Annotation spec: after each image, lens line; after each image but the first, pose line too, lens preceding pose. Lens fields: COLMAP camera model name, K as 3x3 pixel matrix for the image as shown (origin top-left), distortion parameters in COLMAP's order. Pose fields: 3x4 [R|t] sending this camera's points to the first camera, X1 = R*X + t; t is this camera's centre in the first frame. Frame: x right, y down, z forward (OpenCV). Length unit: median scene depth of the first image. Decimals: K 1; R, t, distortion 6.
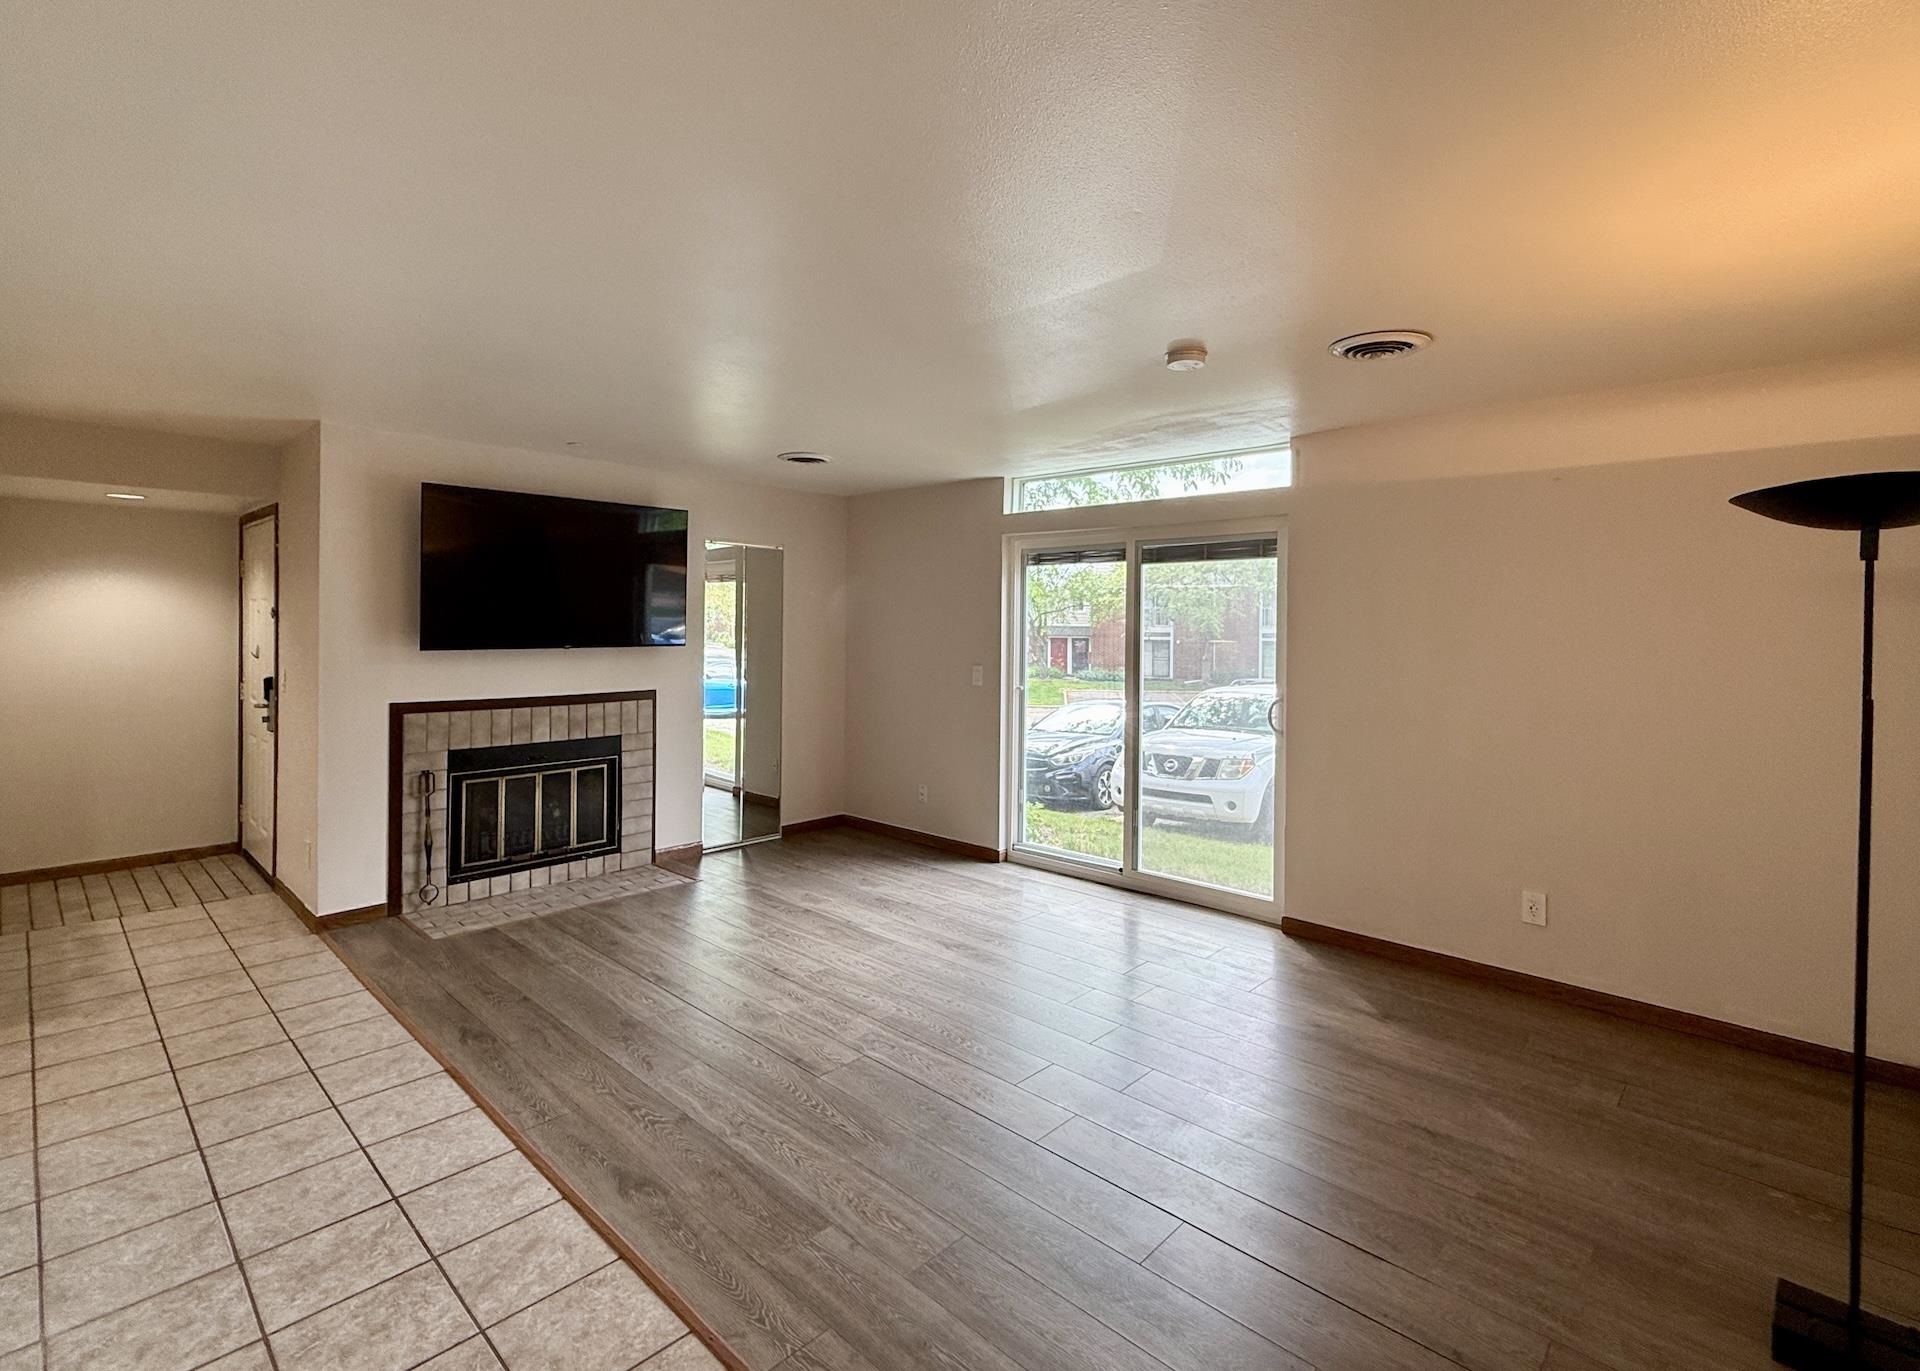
lens RADIAL K [[887.3, 0, 963.5], [0, 887.3, 639.0], [0, 0, 1]] dist [-0.001862, -0.000477]
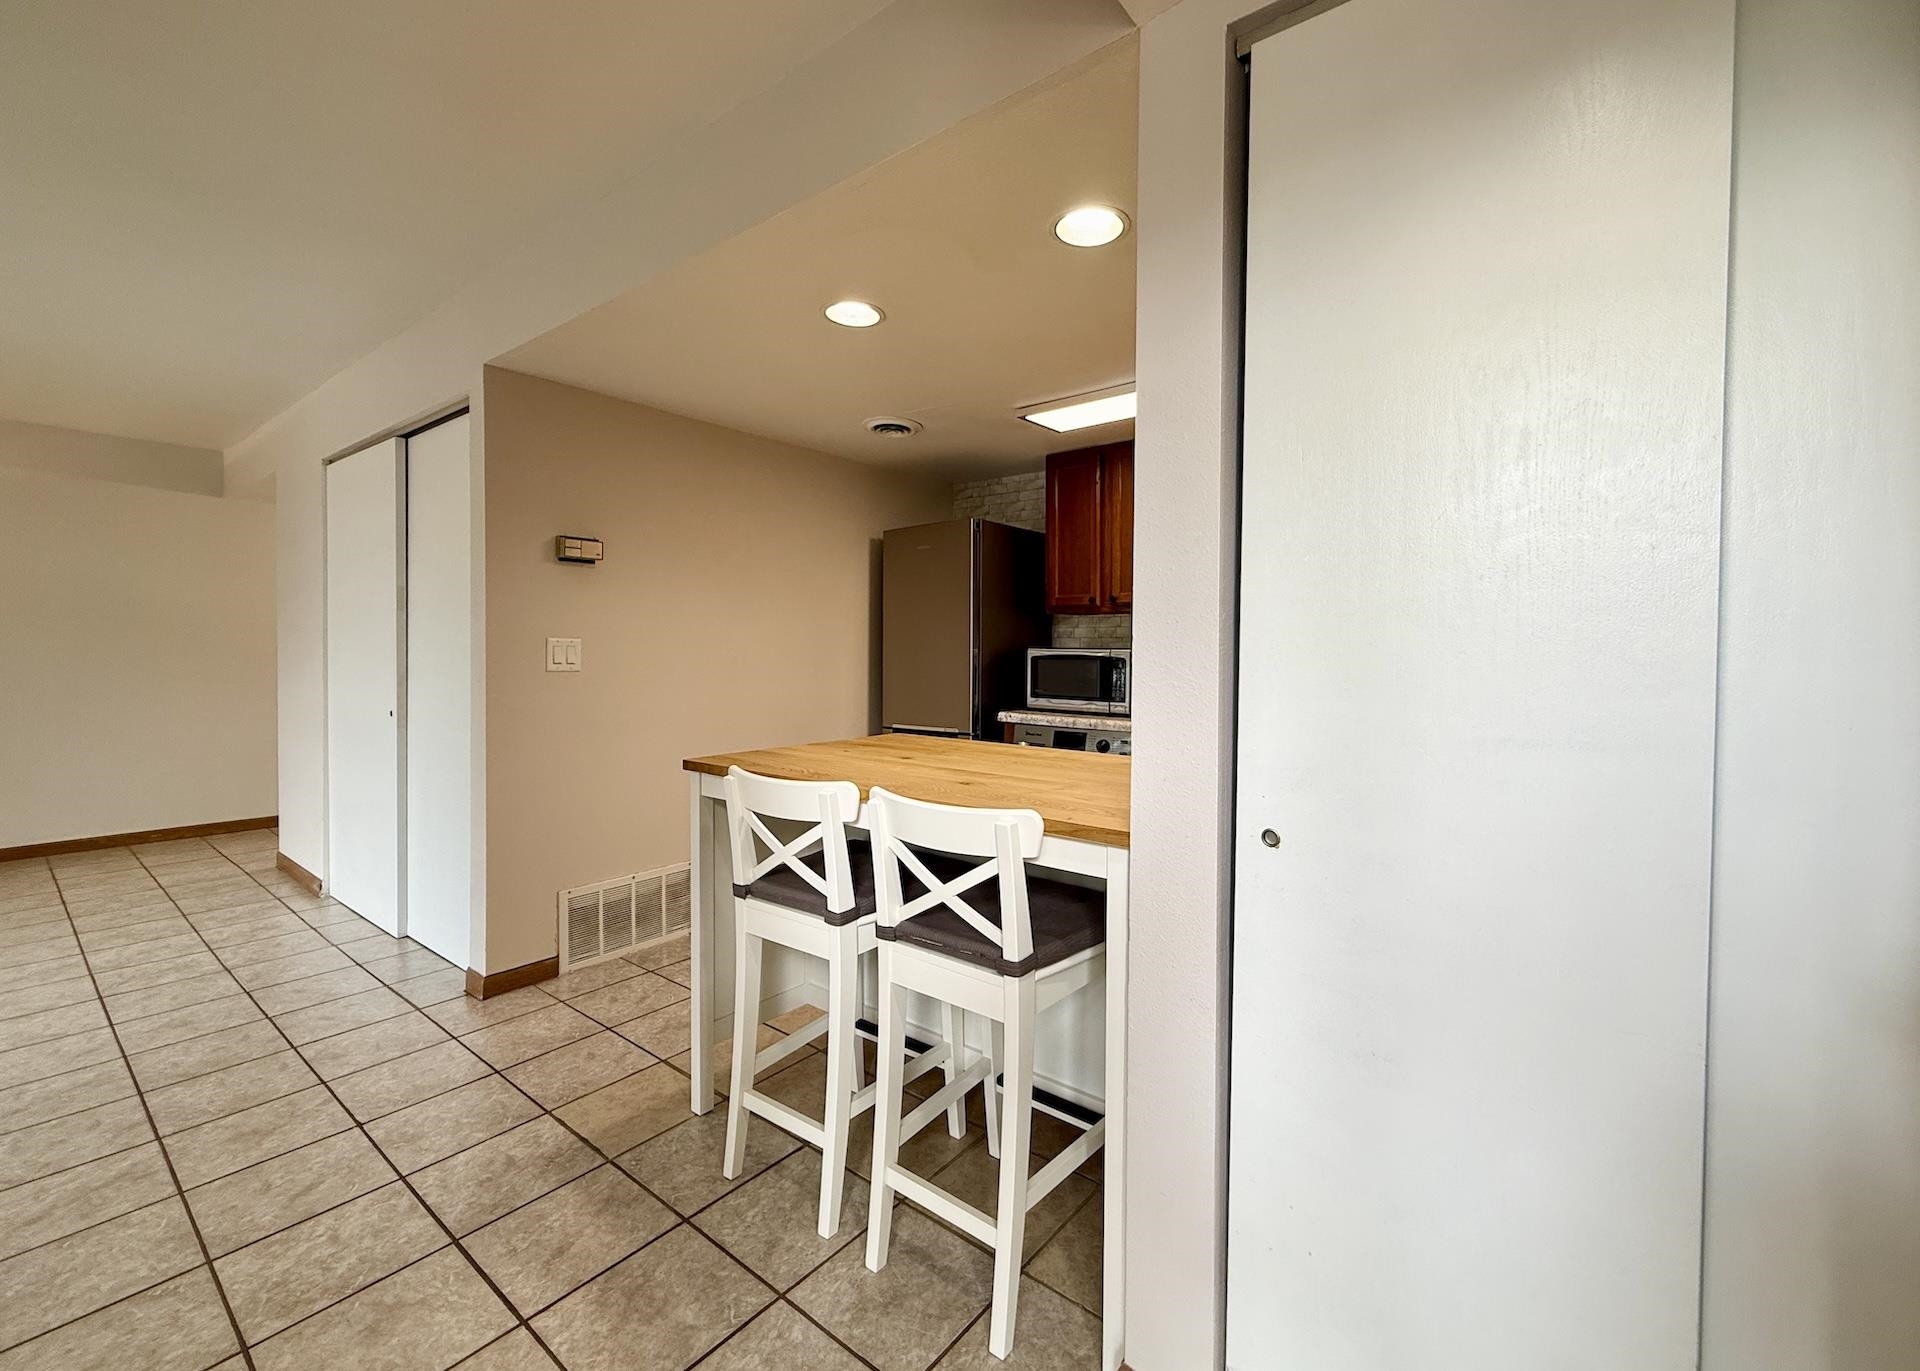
lens RADIAL K [[798.5, 0, 985.7], [0, 798.5, 662.0], [0, 0, 1]] dist [0.000166, -0.000137]
pose [[-0.995649, -0.014256, -0.092091, -1.191091], [-0.016602, 0.999556, 0.024757, 0.053038], [0.091697, 0.026179, -0.995443, 1.485700]]
